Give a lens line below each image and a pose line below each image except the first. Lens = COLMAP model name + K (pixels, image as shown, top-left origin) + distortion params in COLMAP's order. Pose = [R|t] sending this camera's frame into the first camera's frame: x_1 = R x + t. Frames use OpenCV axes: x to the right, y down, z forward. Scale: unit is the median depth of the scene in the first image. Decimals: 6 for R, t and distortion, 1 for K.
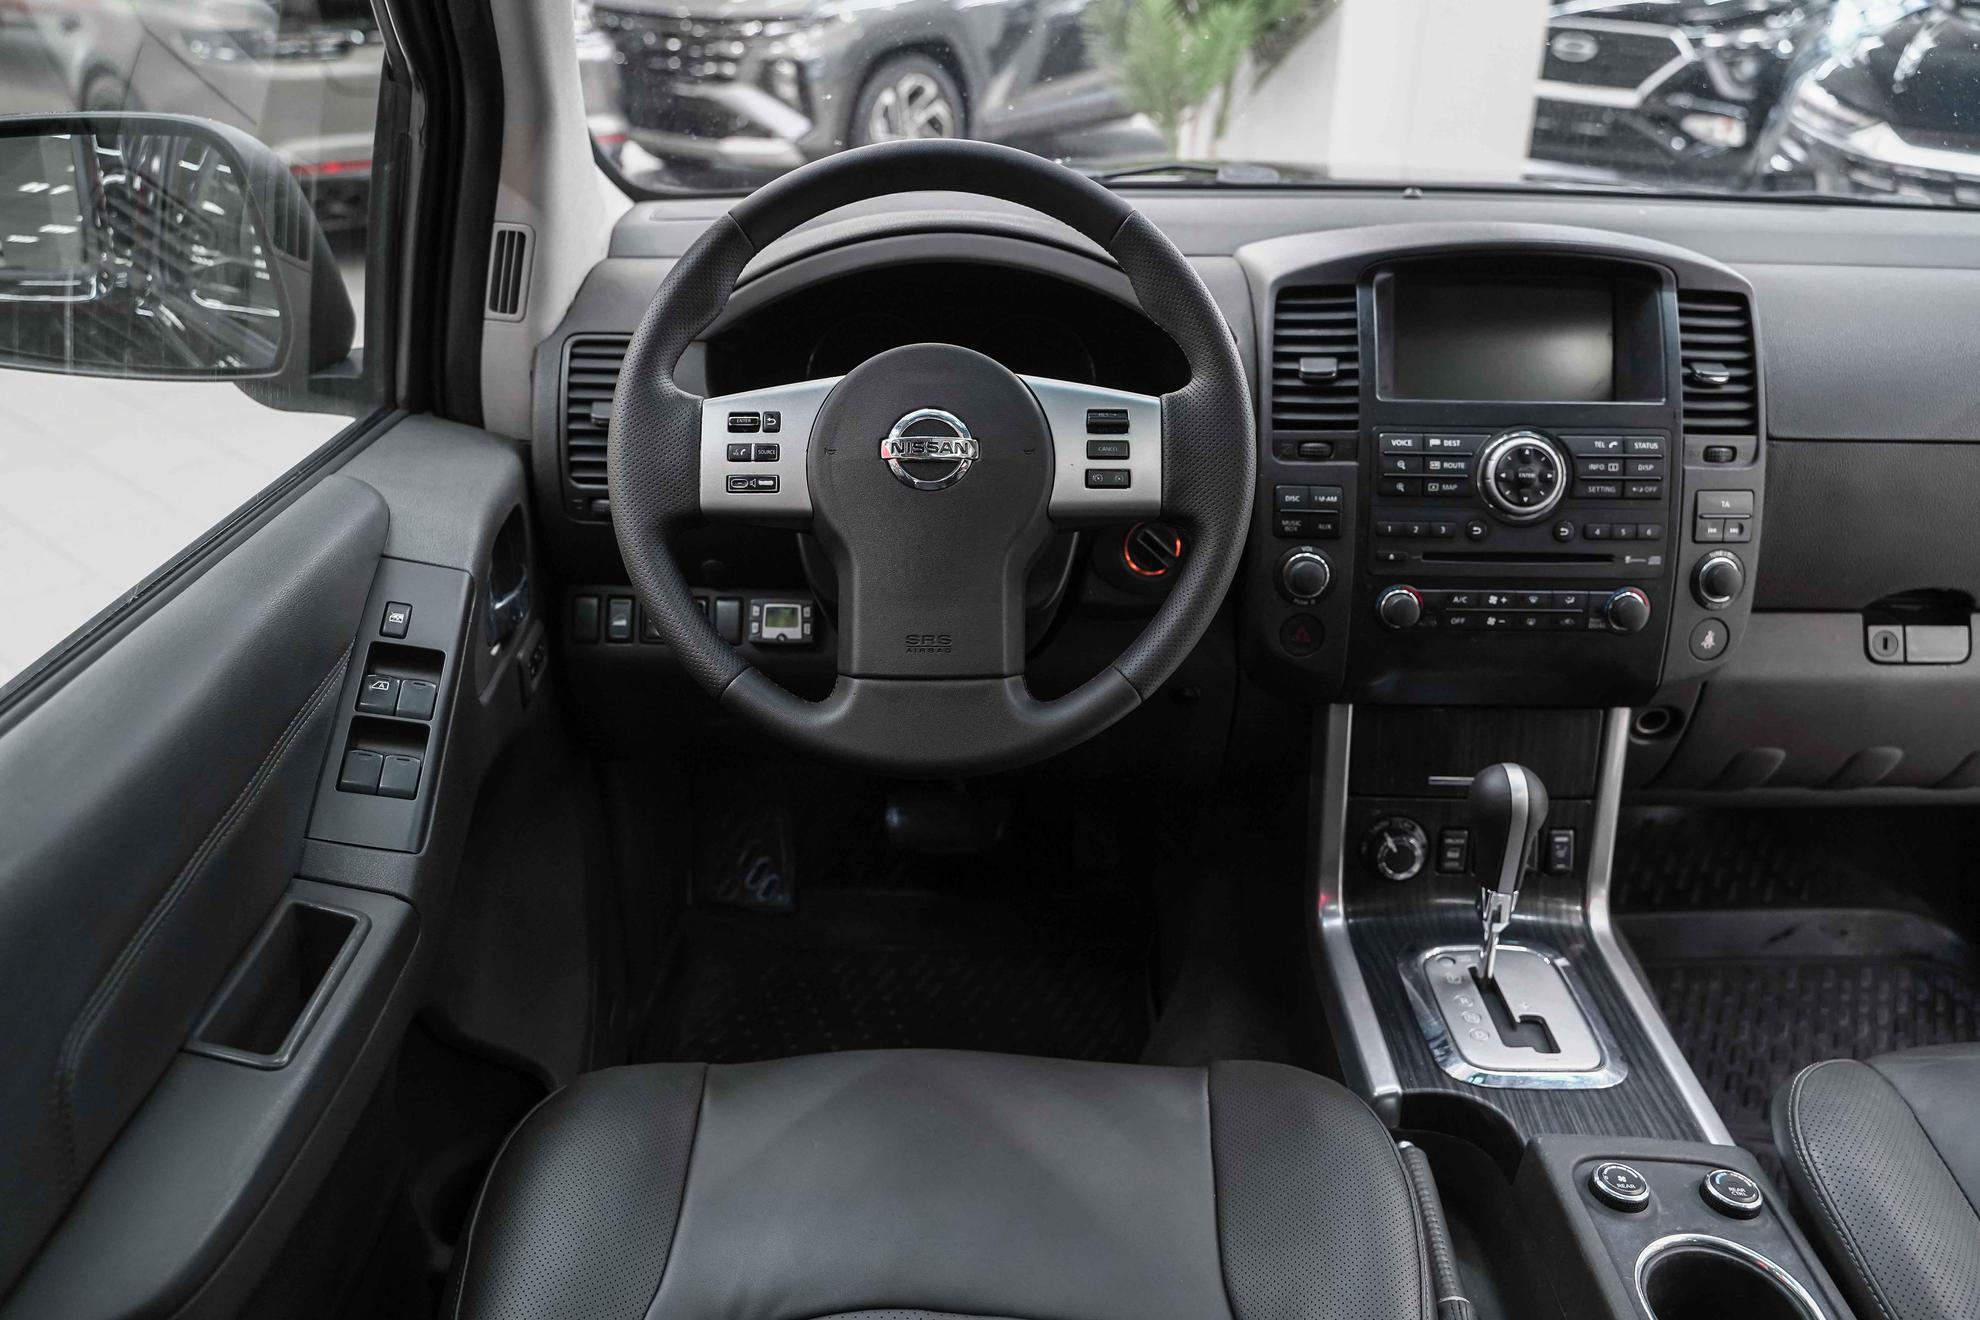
lens RADIAL K [[1615.4, 0, 990.0], [0, 1615.4, 660.0], [0, 0, 1]] dist [0.000539, -0.002694]
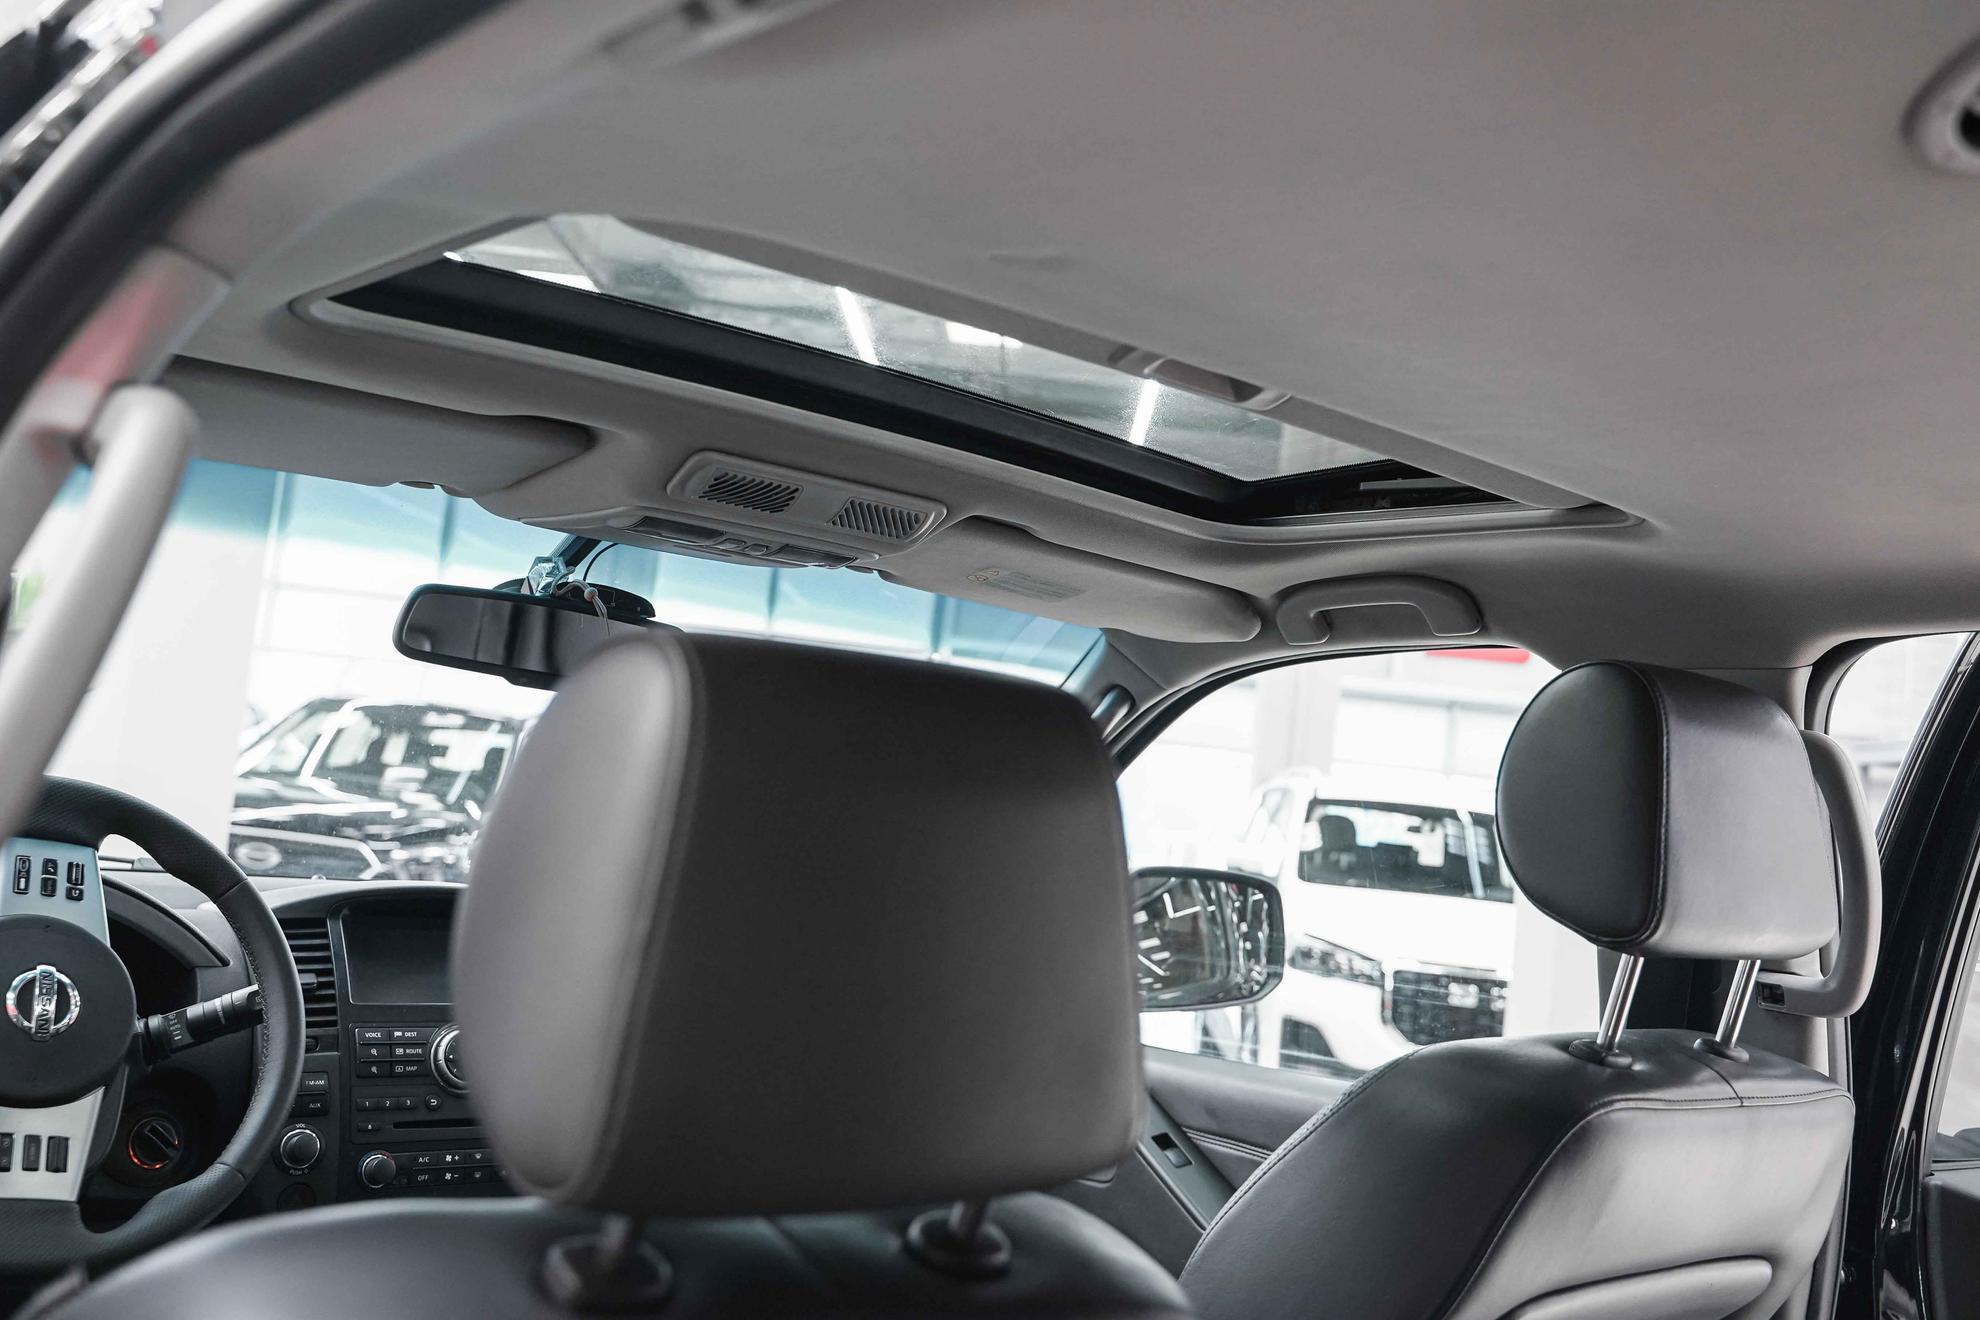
lens RADIAL K [[1912.2, 0, 990.7], [0, 1912.2, 594.2], [0, 0, 1]] dist [-0.002772, -0.001466]
pose [[0.764589, 0.127044, 0.631873, -0.364289], [0.204608, 0.881822, -0.424882, 0.295019], [-0.611178, 0.454146, 0.648238, -0.427320]]
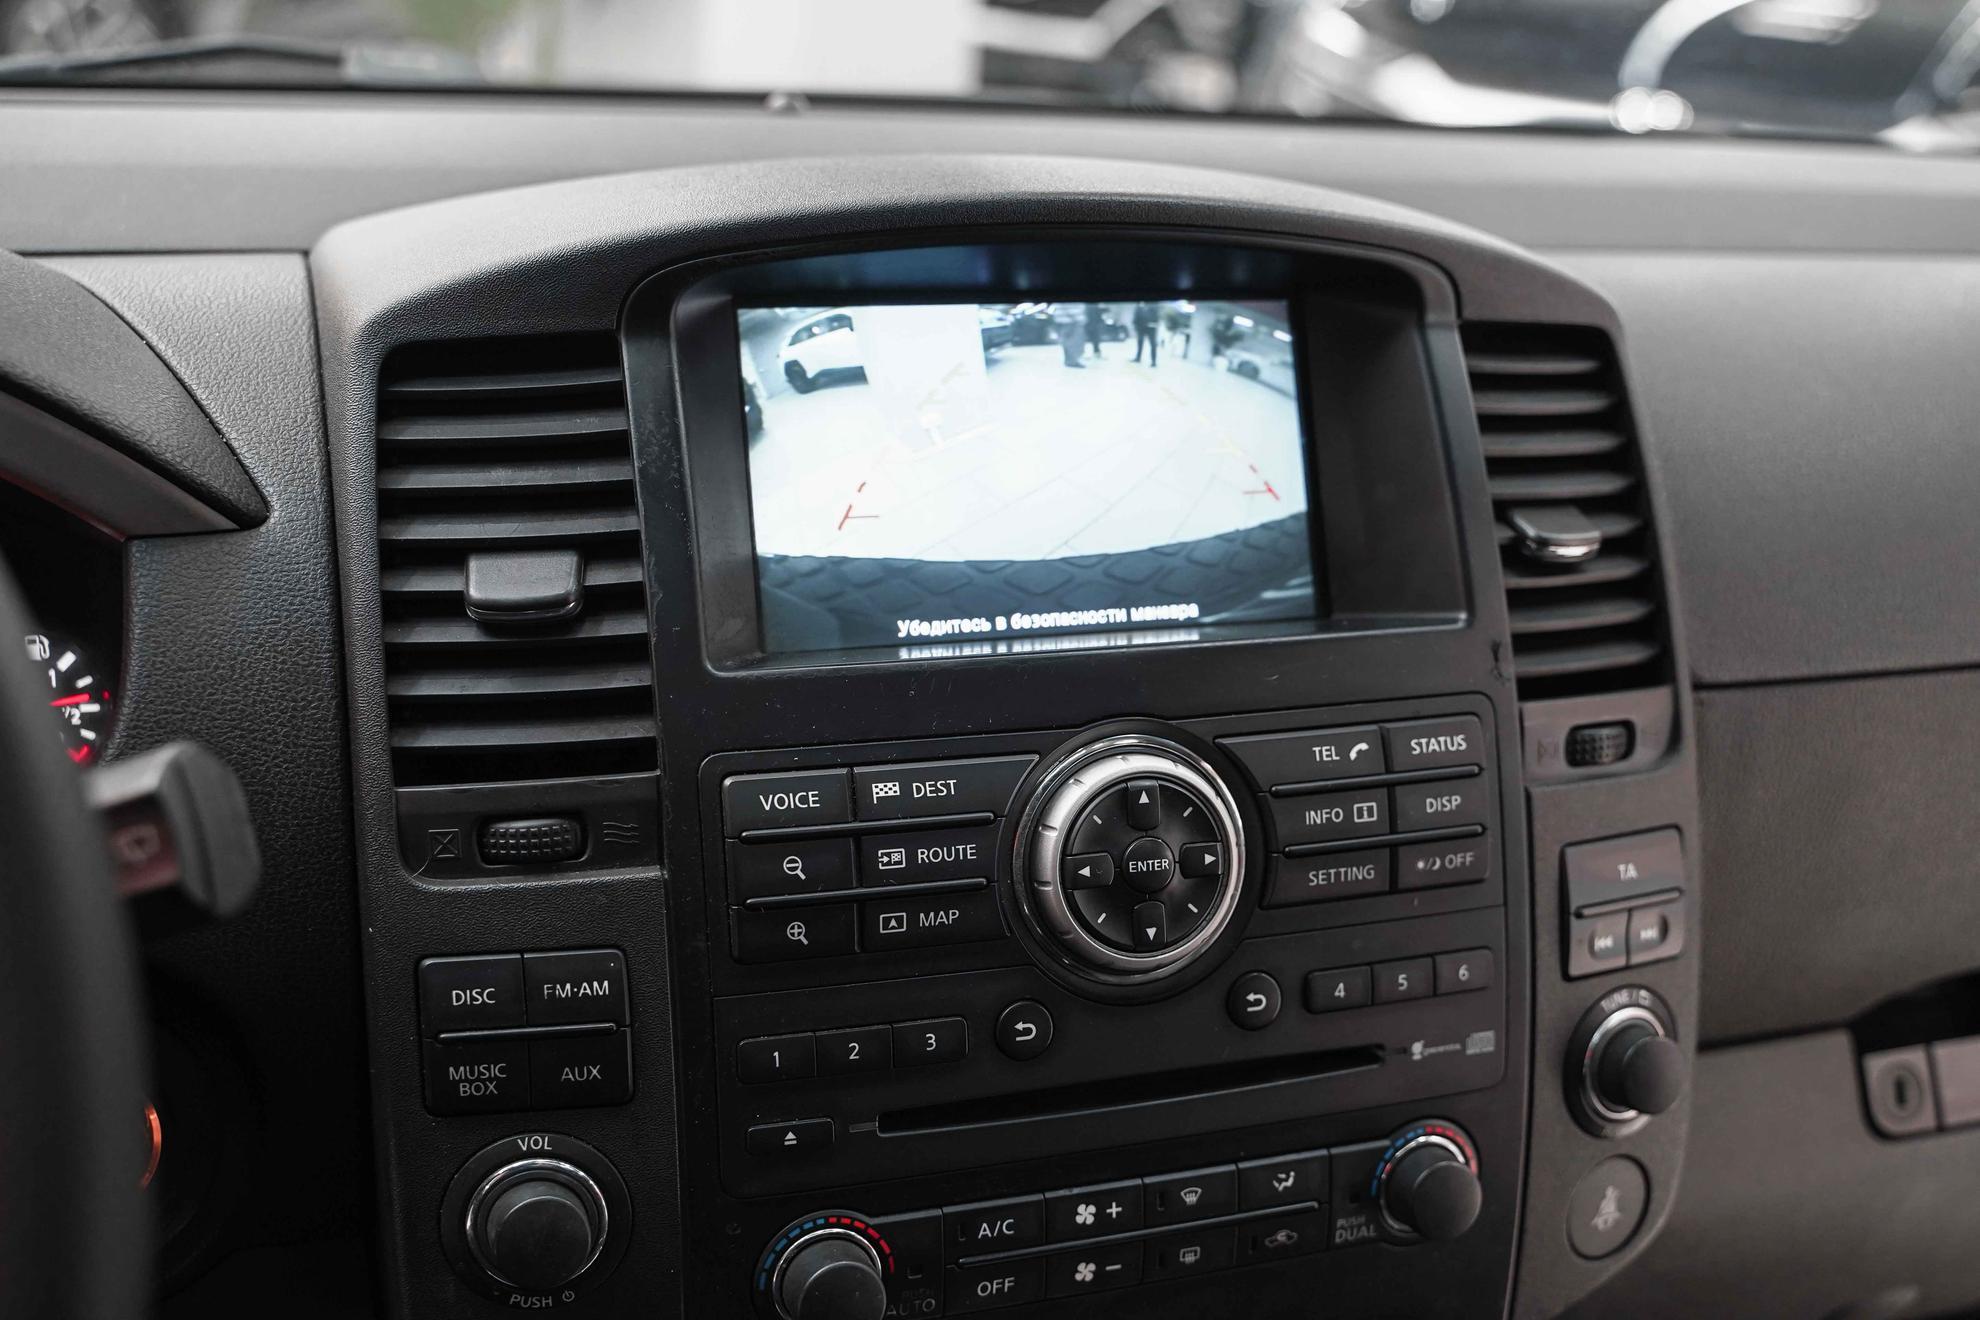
lens RADIAL K [[2044.8, 0, 990.0], [0, 2044.8, 660.0], [0, 0, 1]] dist [-0.007683, 0.003330]
pose [[0.949235, -0.073986, 0.305742, 0.165244], [0.088888, 0.995423, -0.035088, -0.142750], [-0.301747, 0.060483, 0.951467, 0.577342]]
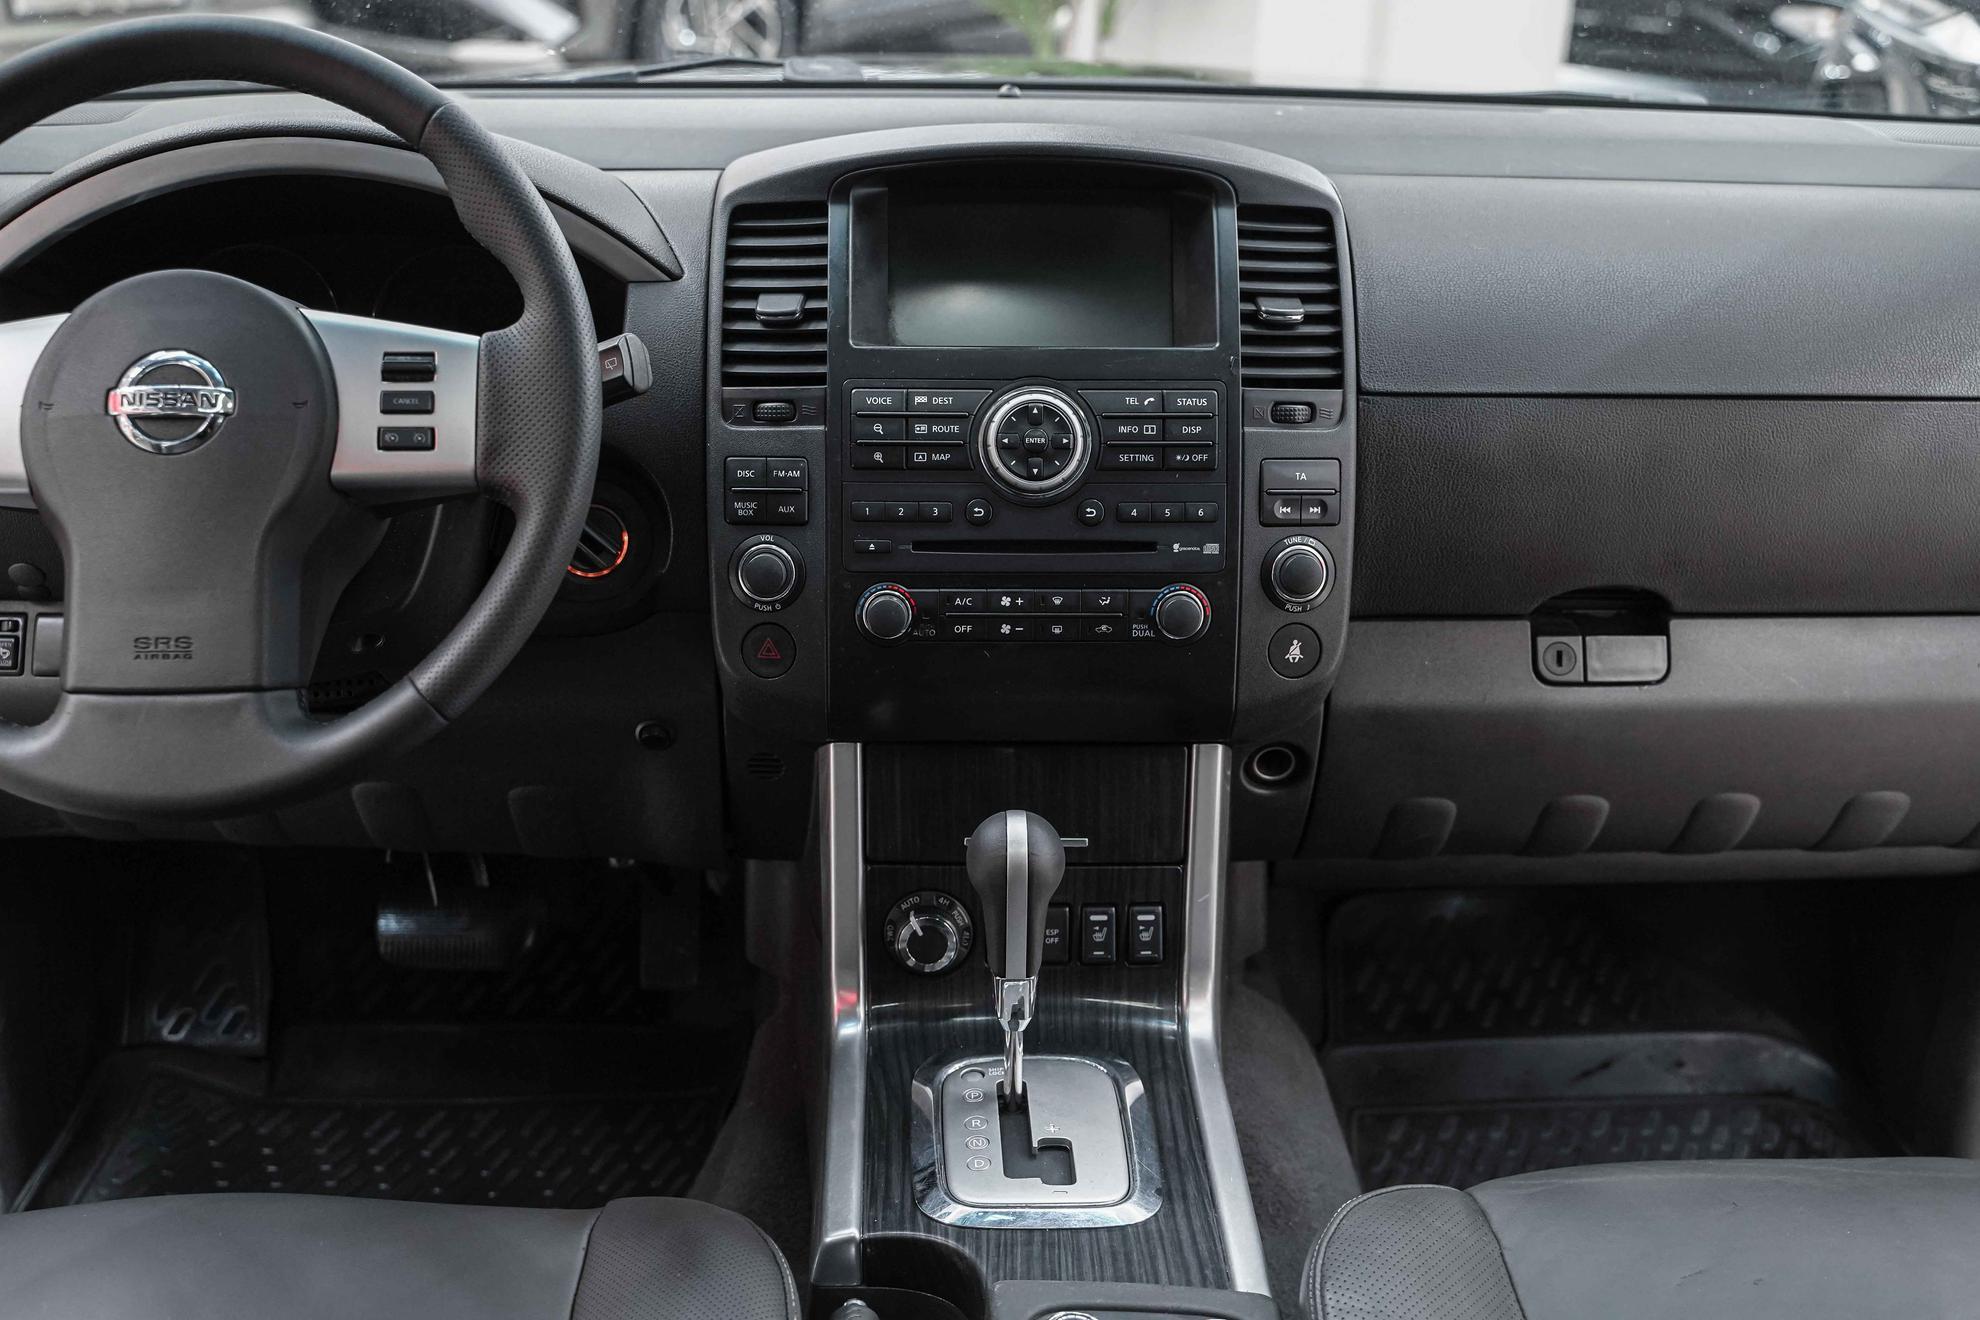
lens RADIAL K [[2281.1, 0, 990.0], [0, 2281.1, 660.0], [0, 0, 1]] dist [0.010088, -0.000766]
pose [[0.999669, -0.010256, 0.023576, 0.277272], [0.011411, 0.998714, -0.049393, 0.045000], [-0.023039, 0.049645, 0.998501, -0.093934]]
